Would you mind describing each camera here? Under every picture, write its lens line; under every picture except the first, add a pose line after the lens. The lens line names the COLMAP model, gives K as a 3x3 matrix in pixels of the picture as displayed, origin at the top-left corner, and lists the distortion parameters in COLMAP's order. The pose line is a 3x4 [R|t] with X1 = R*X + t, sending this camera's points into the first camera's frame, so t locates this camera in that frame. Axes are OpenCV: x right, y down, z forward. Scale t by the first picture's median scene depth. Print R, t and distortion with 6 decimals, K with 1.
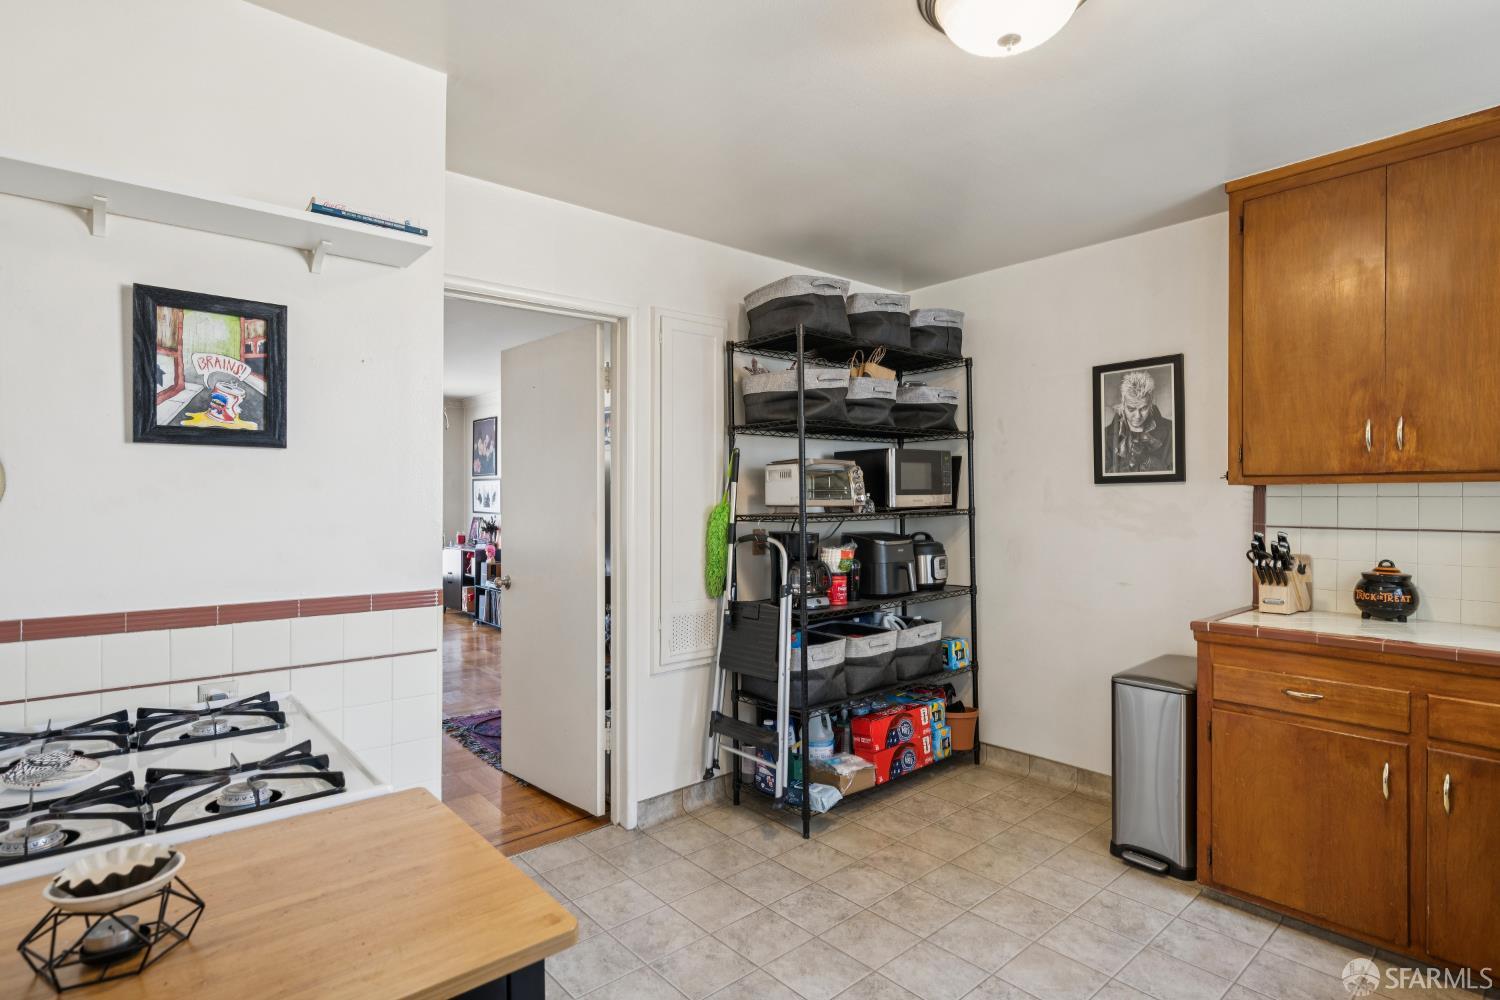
lens RADIAL K [[776.1, 0, 750.0], [0, 776.1, 500.0], [0, 0, 1]] dist [-0.001853, -0.001162]
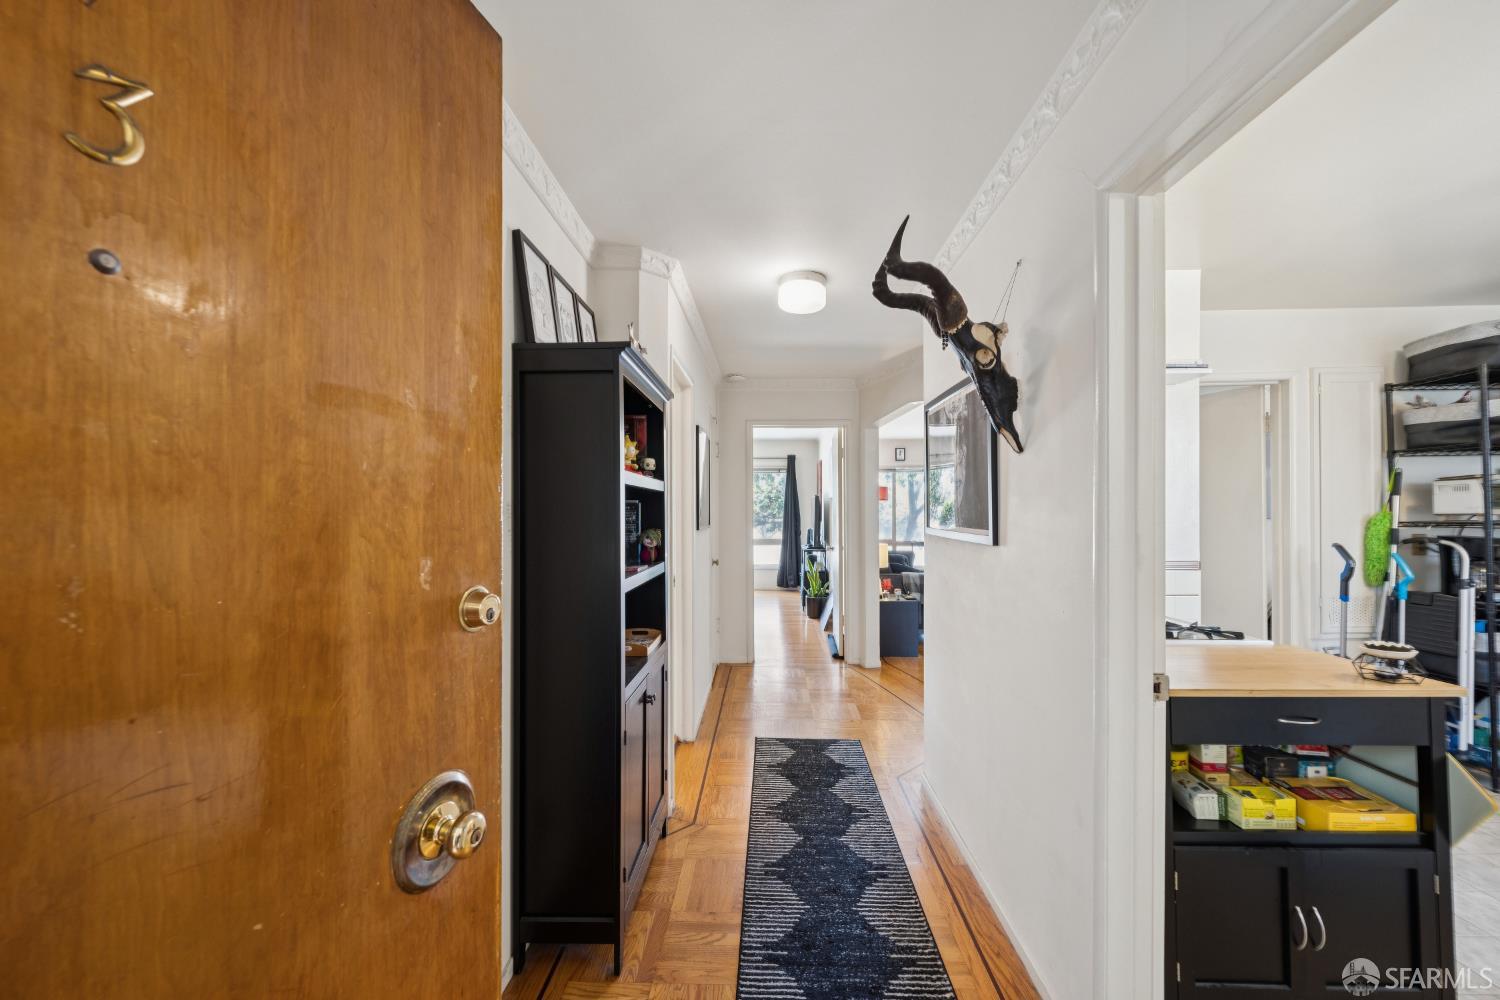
lens RADIAL K [[588.5, 0, 745.7], [0, 588.5, 507.9], [0, 0, 1]] dist [-0.007647, 0.000310]
pose [[0.731099, -0.007744, -0.682227, -0.143665], [0.003682, 0.999966, -0.007405, 0.000053], [0.682261, 0.002901, 0.731103, -0.398698]]
